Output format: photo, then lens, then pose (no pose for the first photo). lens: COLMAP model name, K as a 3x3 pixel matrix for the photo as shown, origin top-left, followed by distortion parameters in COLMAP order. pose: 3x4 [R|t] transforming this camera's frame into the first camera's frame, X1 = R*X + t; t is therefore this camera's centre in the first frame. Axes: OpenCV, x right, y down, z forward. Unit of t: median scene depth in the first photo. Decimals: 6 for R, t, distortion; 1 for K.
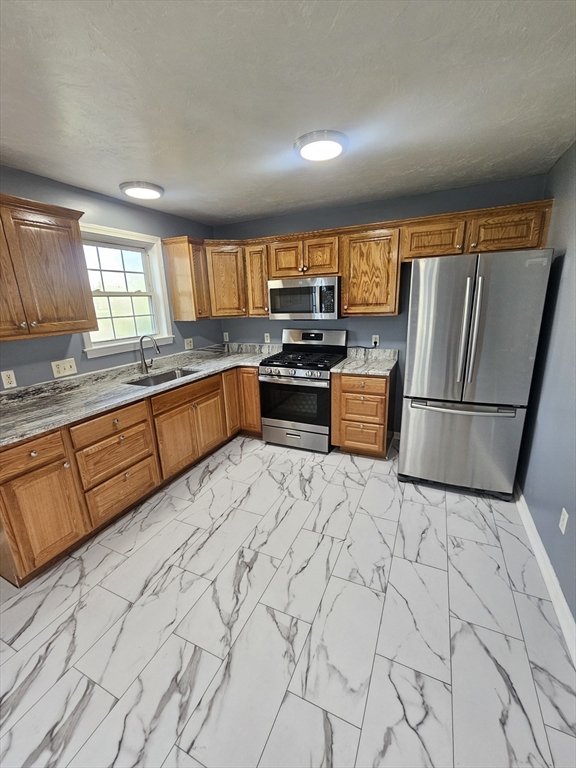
lens RADIAL K [[315.1, 0, 286.8], [0, 315.1, 387.1], [0, 0, 1]] dist [-0.002704, 0.000277]
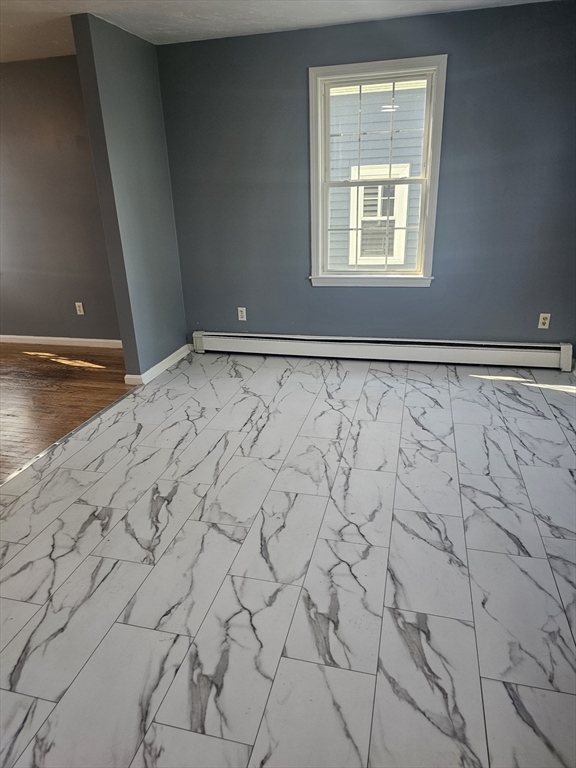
lens RADIAL K [[514.2, 0, 283.0], [0, 514.2, 387.1], [0, 0, 1]] dist [0.055200, -0.051605]
pose [[-0.981163, 0.130332, -0.142592, -0.236761], [0.018785, 0.798997, 0.601041, -0.182579], [0.192266, 0.587041, -0.786395, 0.881063]]
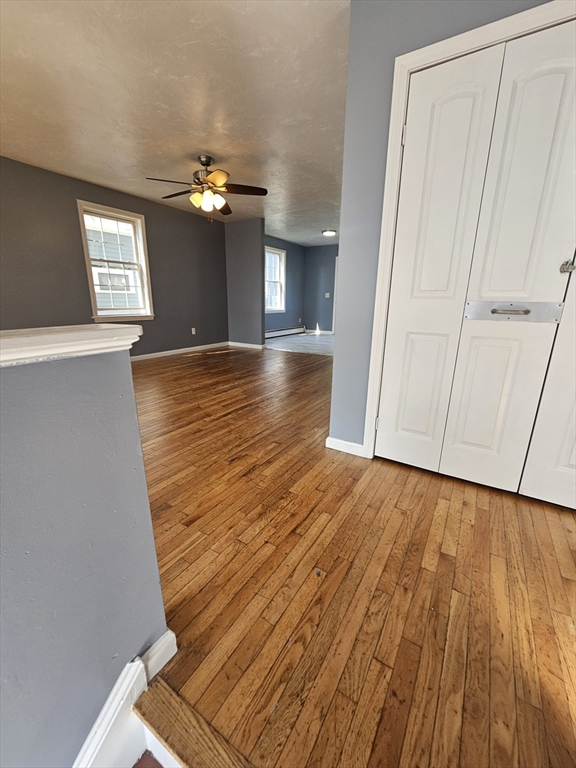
lens RADIAL K [[315.1, 0, 285.4], [0, 315.1, 387.6], [0, 0, 1]] dist [-0.002704, 0.000277]
pose [[-0.123478, 0.302950, -0.944973, 2.657798], [-0.271283, 0.905682, 0.325801, 0.200268], [0.954546, 0.296584, -0.029647, -0.208583]]
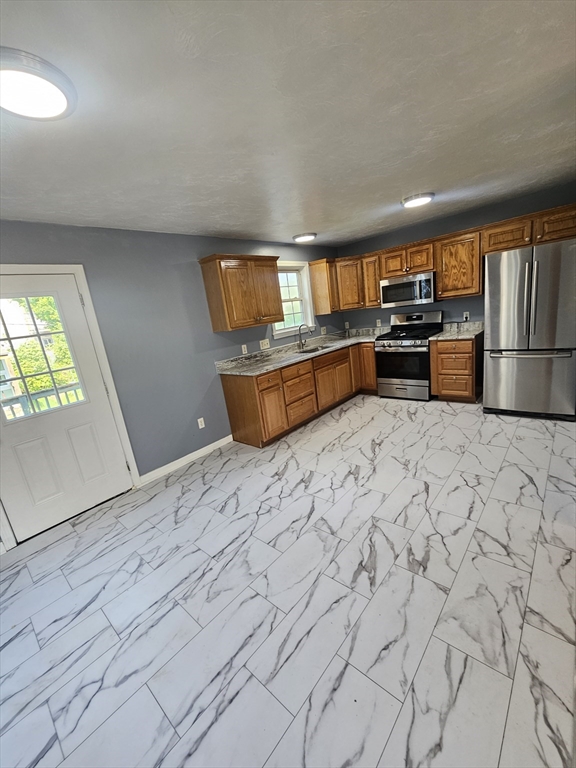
lens RADIAL K [[315.1, 0, 287.6], [0, 315.1, 387.5], [0, 0, 1]] dist [-0.002704, 0.000277]
pose [[0.953252, -0.021875, -0.301384, -0.055690], [0.020374, 0.999759, -0.008124, 0.203967], [0.301490, 0.001603, 0.953468, -0.669147]]
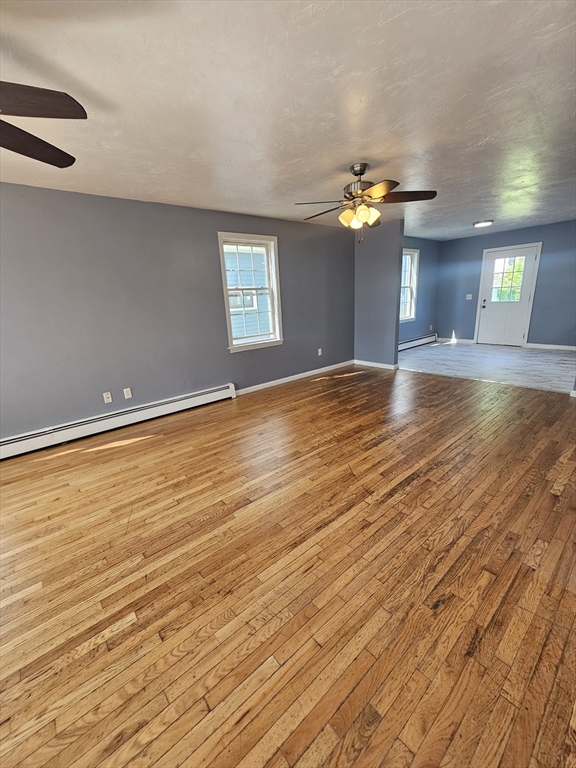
lens RADIAL K [[315.1, 0, 286.0], [0, 315.1, 387.9], [0, 0, 1]] dist [-0.002704, 0.000277]
pose [[-0.415412, 0.312556, -0.854249, 2.427647], [-0.174596, 0.894255, 0.412097, 0.126548], [0.892720, 0.320339, -0.316913, -0.512656]]
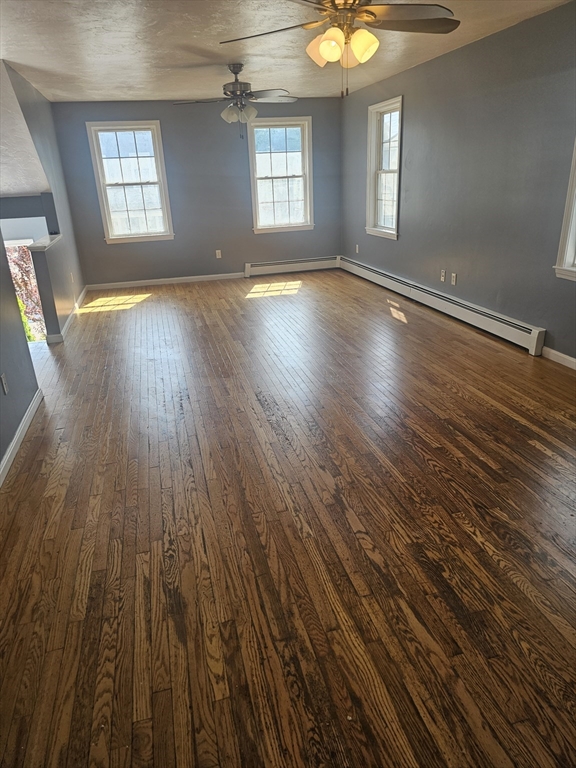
lens RADIAL K [[514.2, 0, 282.3], [0, 514.2, 381.1], [0, 0, 1]] dist [0.055200, -0.051605]
pose [[-0.629268, -0.226325, 0.743505, 0.155432], [0.272802, 0.831466, 0.483987, 0.006926], [-0.727737, 0.507387, -0.461473, 0.103899]]
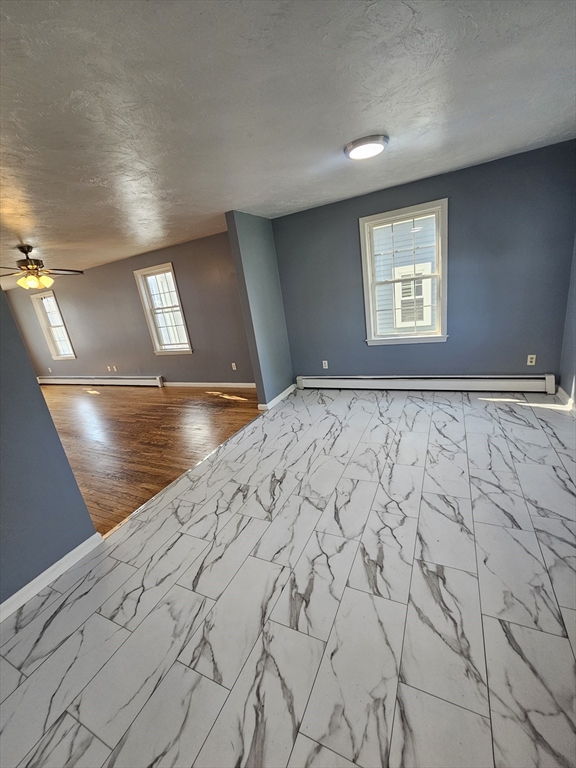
lens RADIAL K [[315.1, 0, 288.3], [0, 315.1, 387.1], [0, 0, 1]] dist [-0.002704, 0.000277]
pose [[-0.984738, 0.160738, 0.066737, -0.279805], [0.171216, 0.825876, 0.537229, -0.217206], [0.031236, 0.540456, -0.840792, 0.879652]]
